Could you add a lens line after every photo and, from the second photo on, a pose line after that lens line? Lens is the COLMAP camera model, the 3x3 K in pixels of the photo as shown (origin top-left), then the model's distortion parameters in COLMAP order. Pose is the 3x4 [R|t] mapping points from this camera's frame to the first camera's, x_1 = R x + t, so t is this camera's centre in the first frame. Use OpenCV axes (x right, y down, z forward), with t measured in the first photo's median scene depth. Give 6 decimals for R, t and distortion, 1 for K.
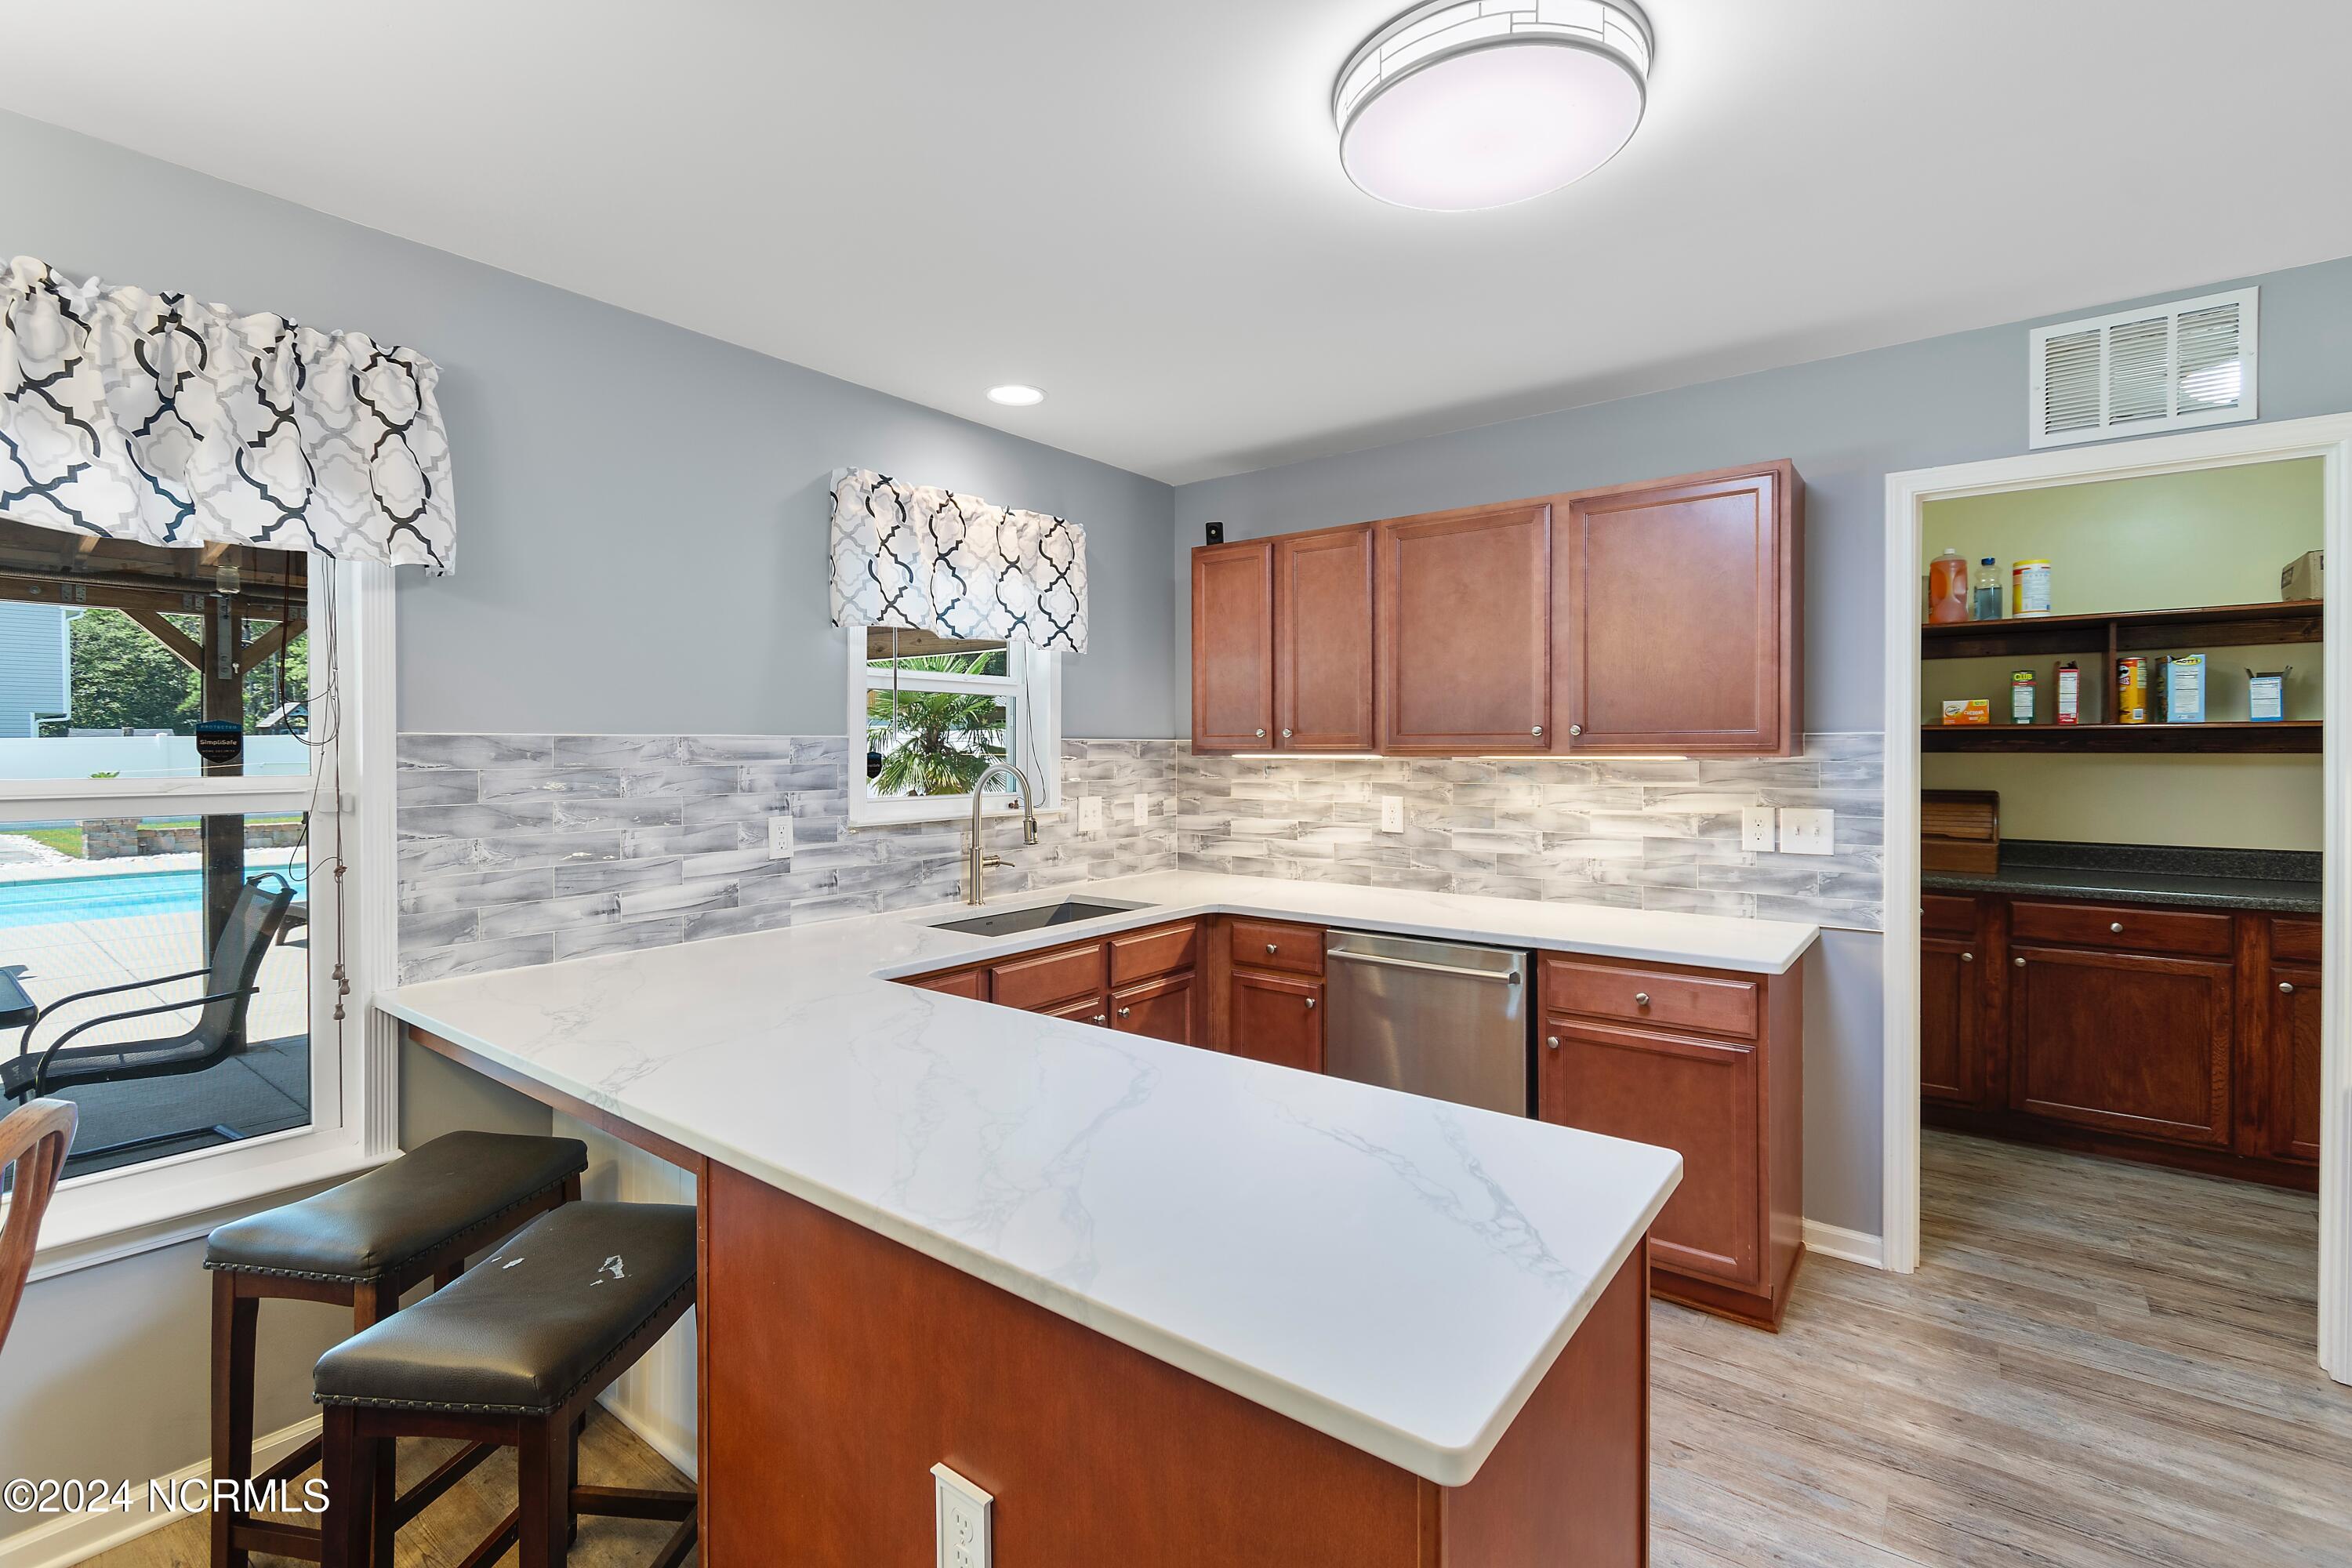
lens RADIAL K [[1048.7, 0, 1169.5], [0, 1048.7, 759.2], [0, 0, 1]] dist [-0.000483, -0.000683]
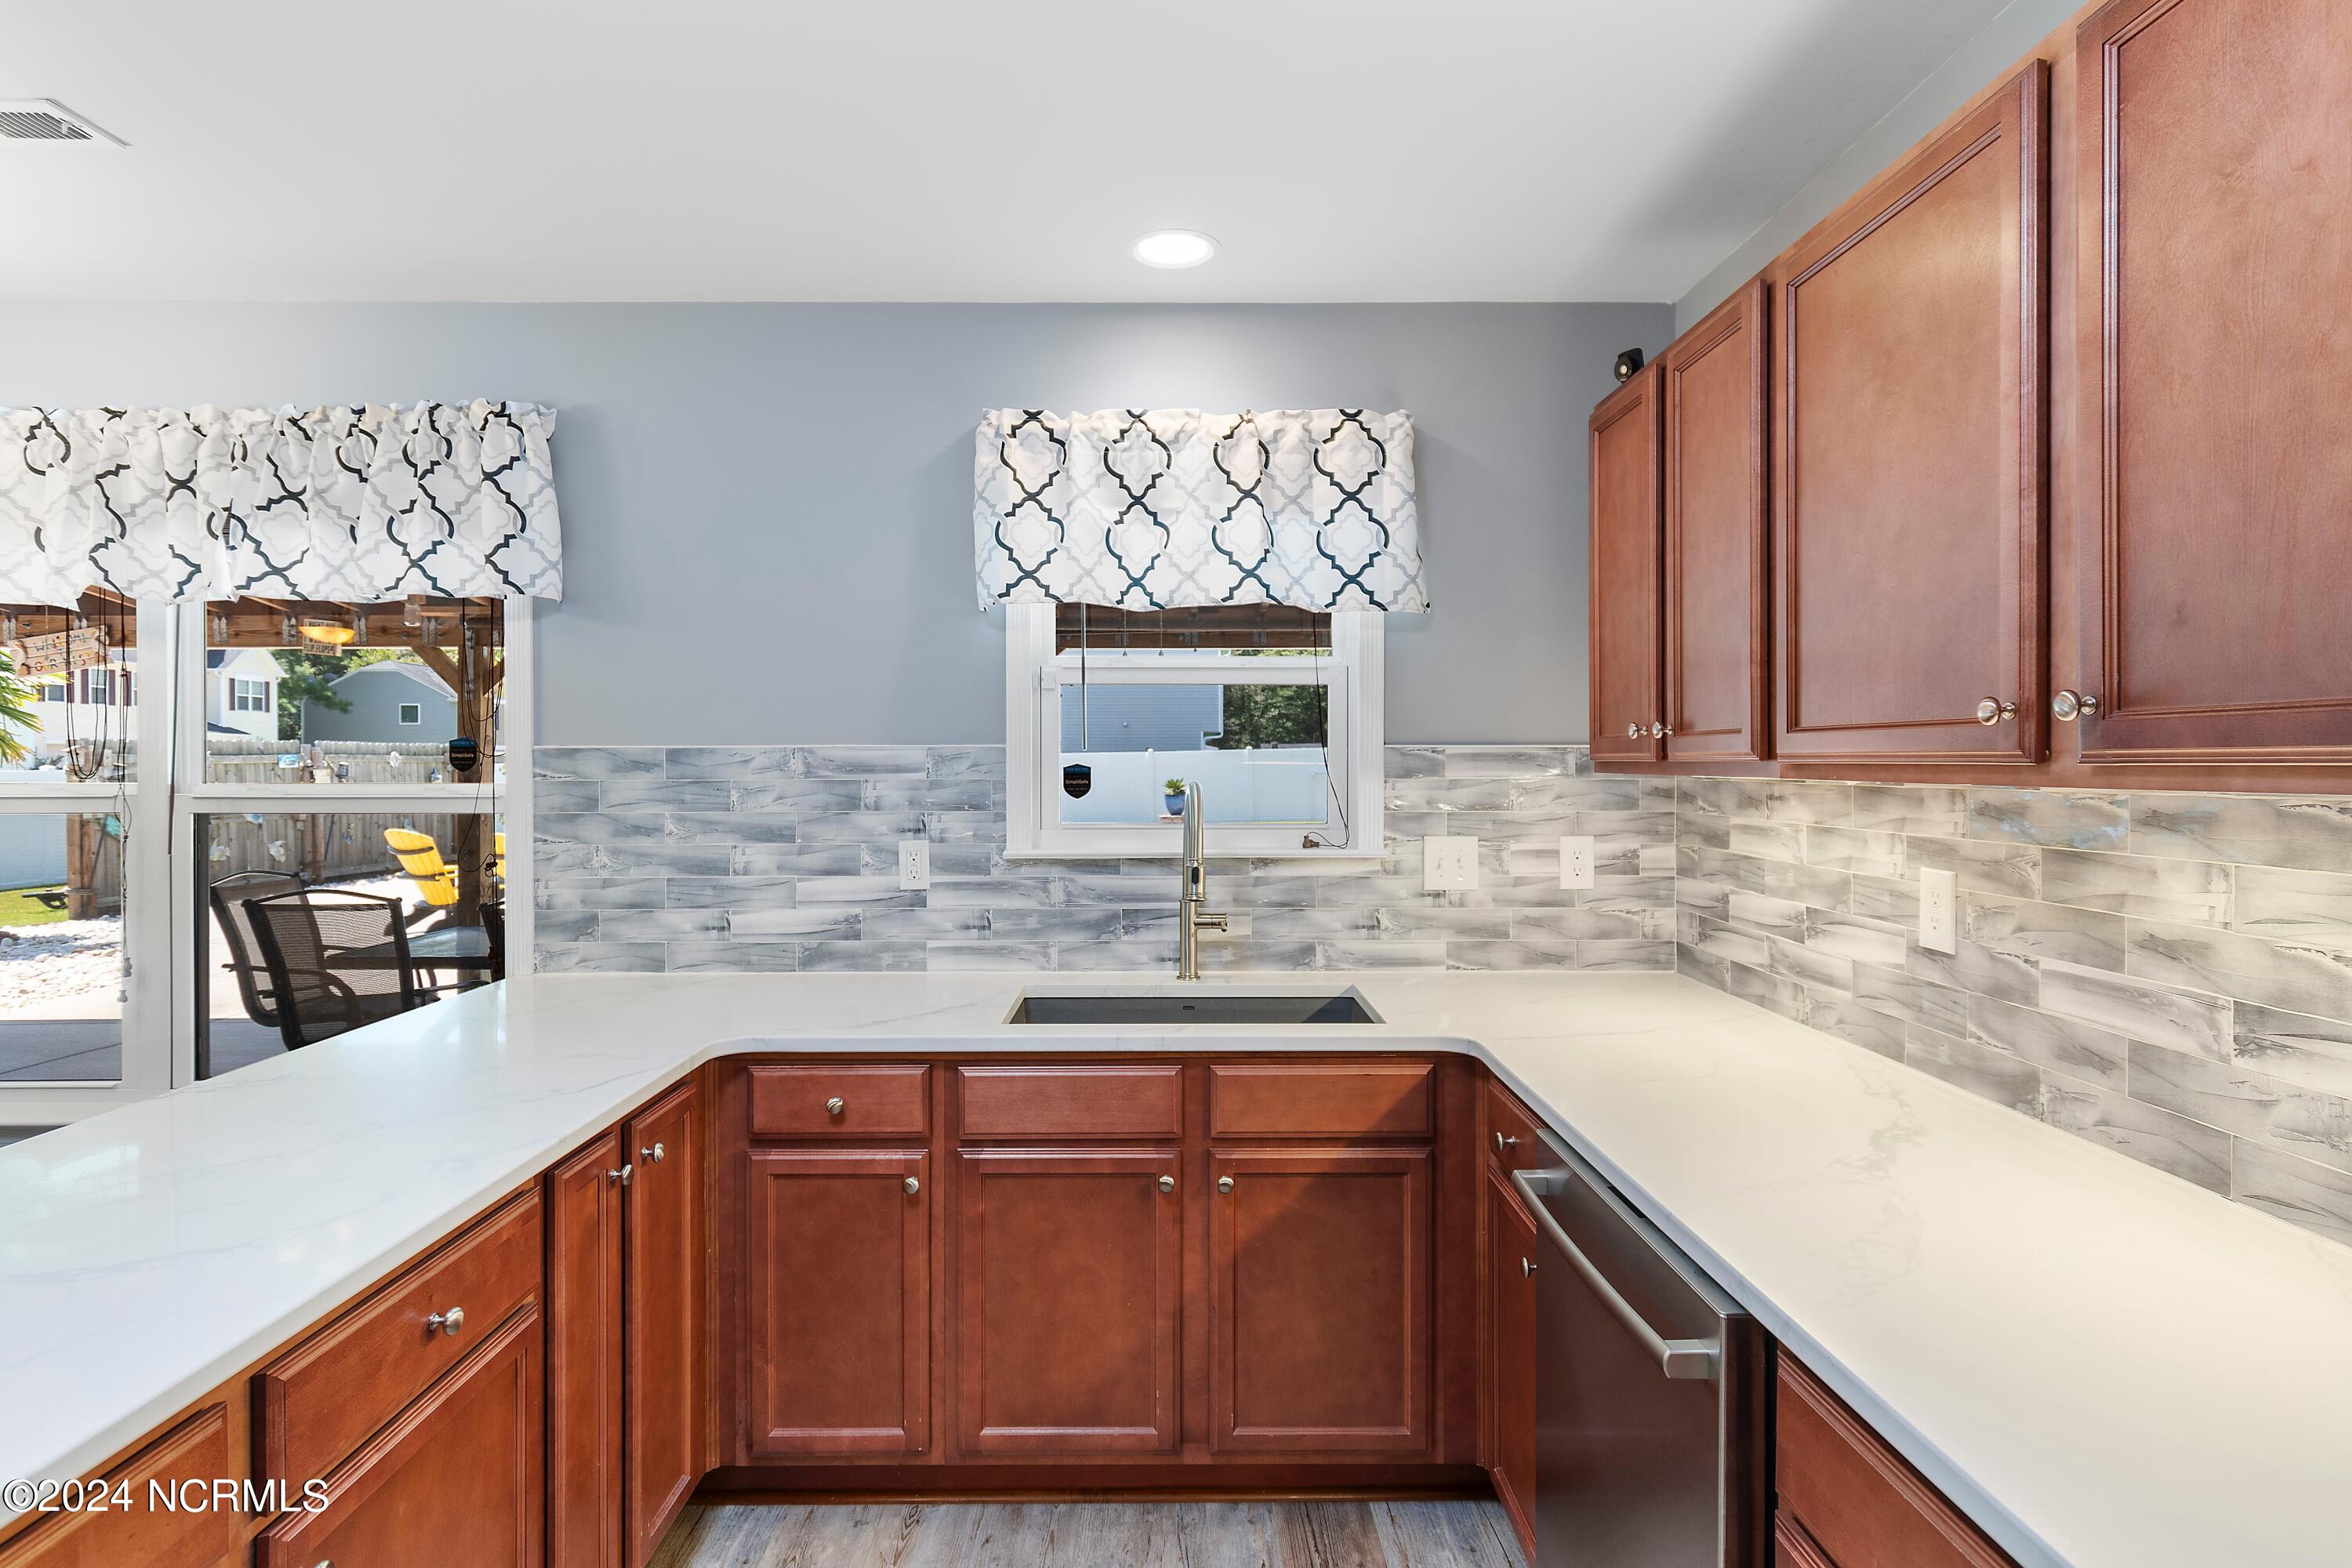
lens RADIAL K [[1215.0, 0, 1165.5], [0, 1215.0, 765.1], [0, 0, 1]] dist [-0.001715, -0.000388]
pose [[0.618284, 0.003467, -0.785947, 0.463102], [-0.007965, 0.999967, -0.001855, -0.005338], [0.785914, 0.007407, 0.618291, 0.482757]]
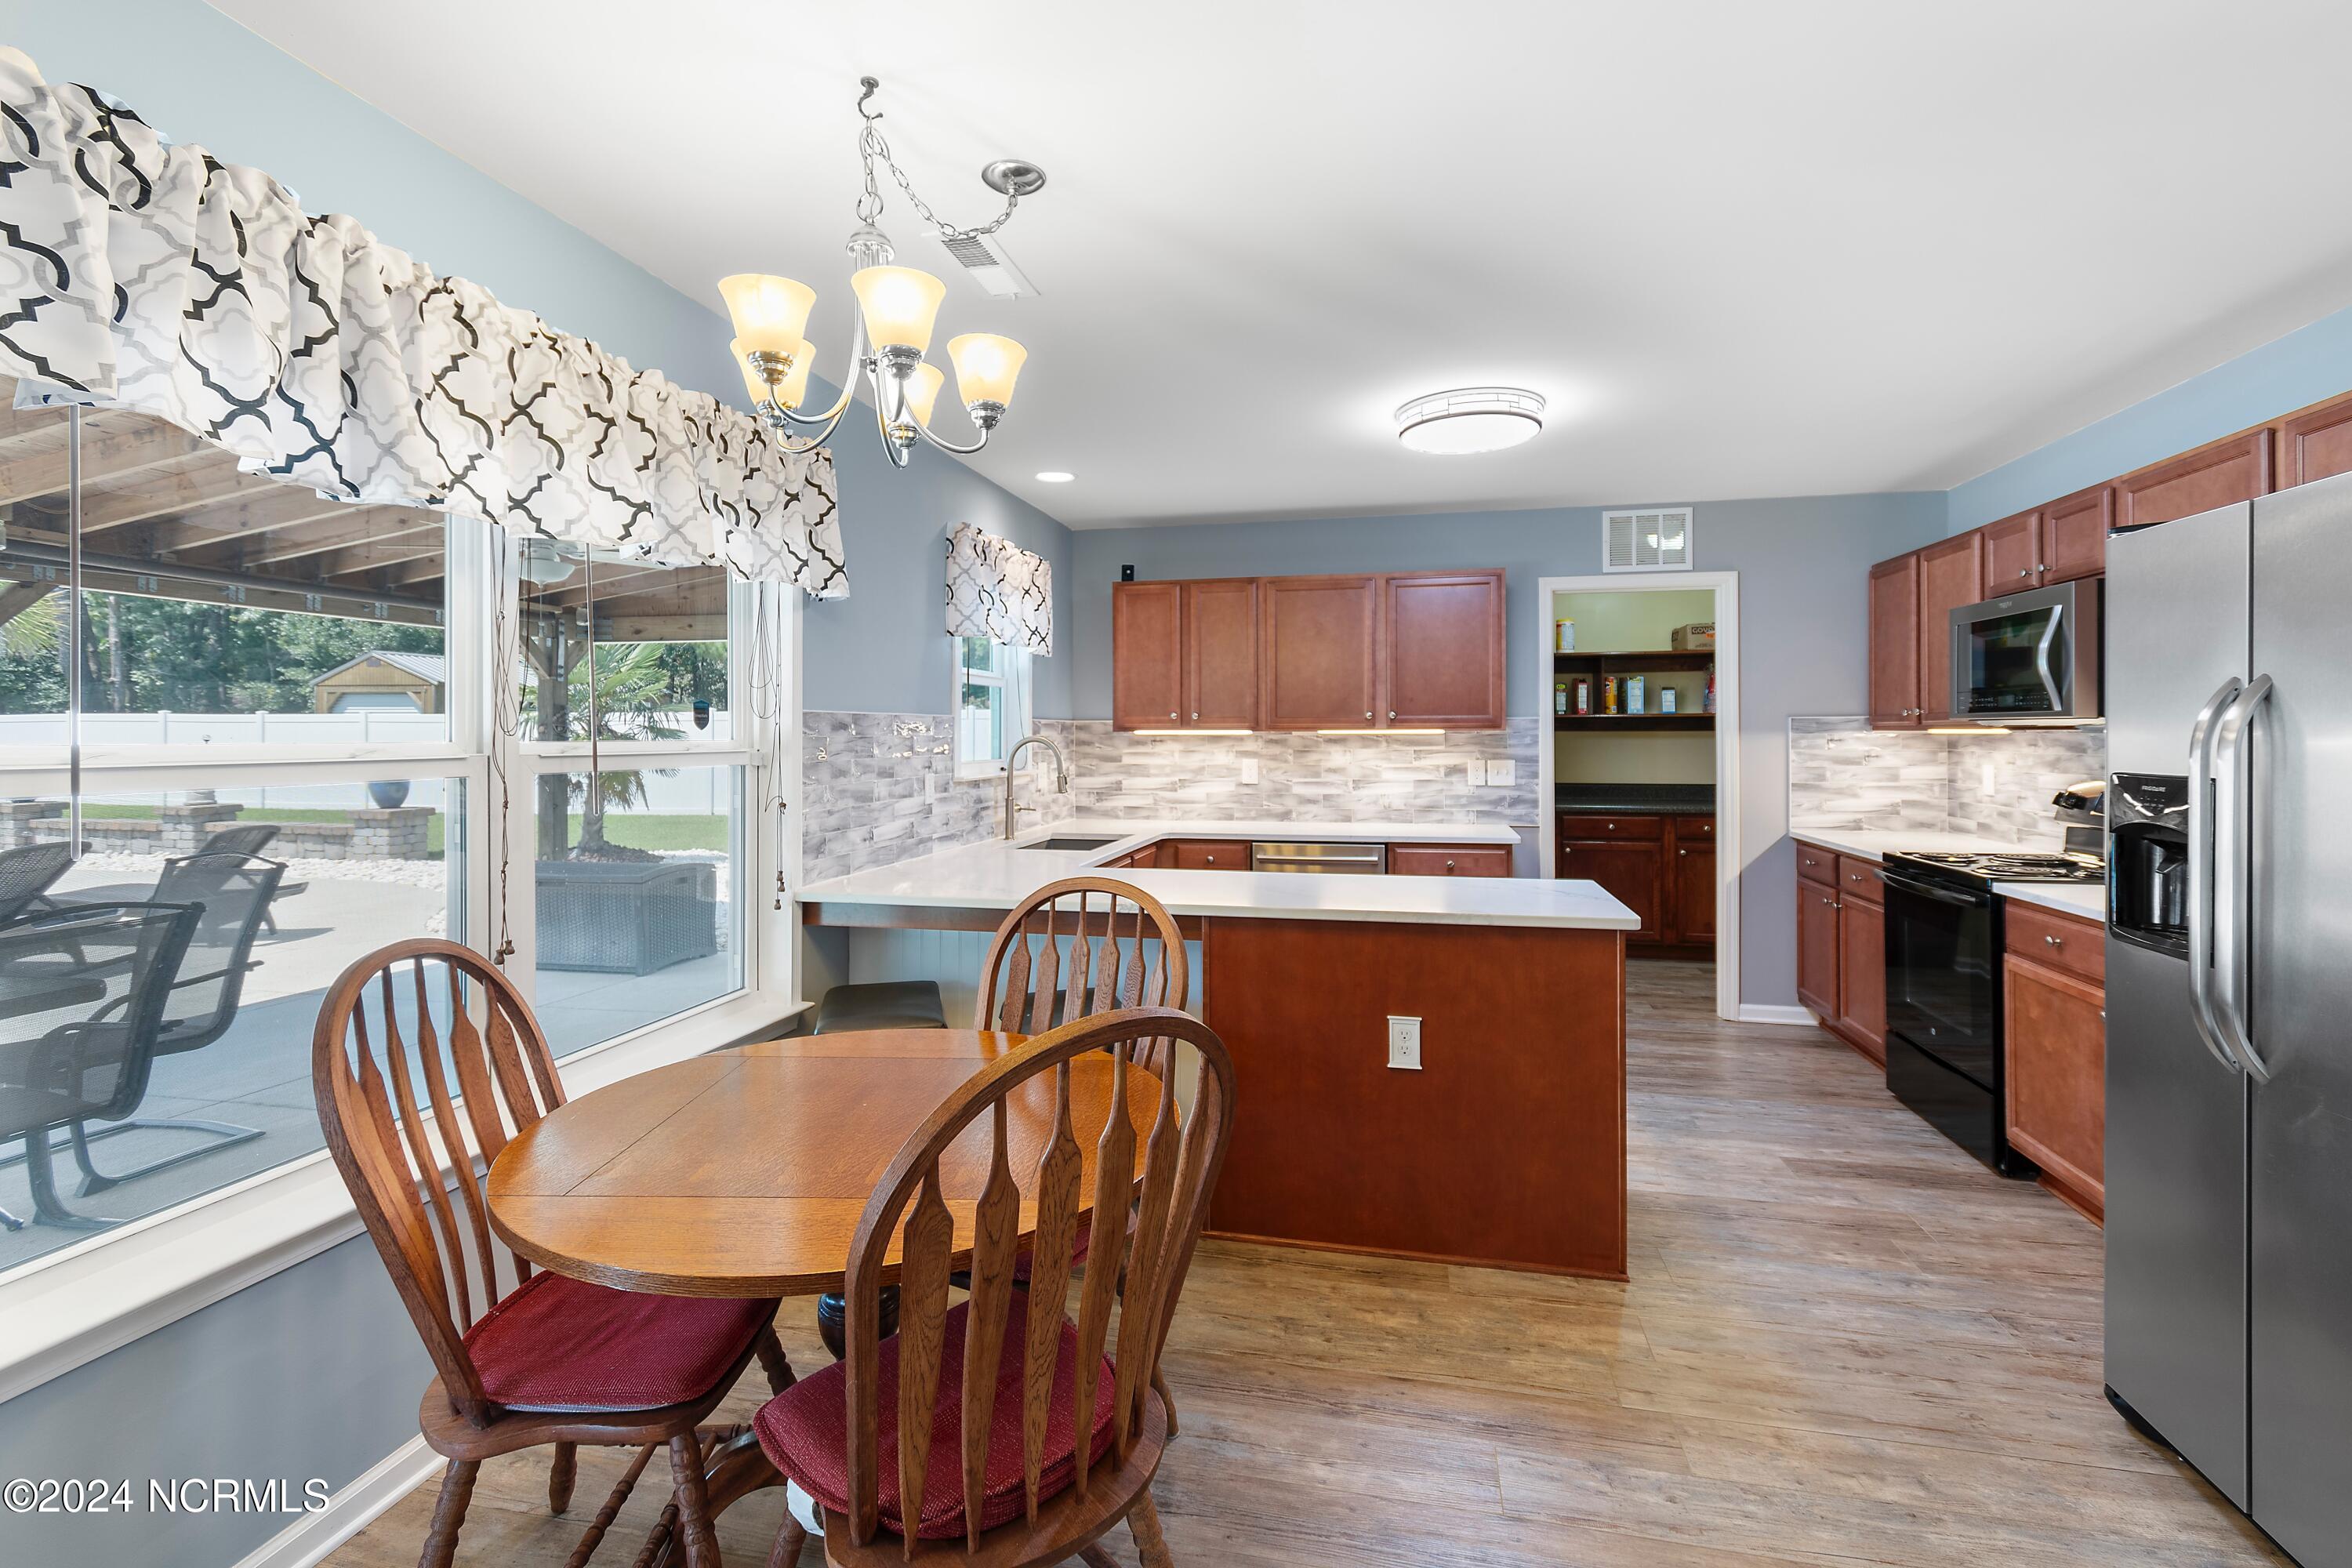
lens RADIAL K [[1056.8, 0, 1165.6], [0, 1056.8, 732.3], [0, 0, 1]] dist [0.002069, -0.000159]
pose [[0.905338, 0.000953, 0.424691, -0.596155], [0.005026, 0.999903, -0.012958, 0.017980], [-0.424663, 0.013866, 0.905245, -0.341531]]
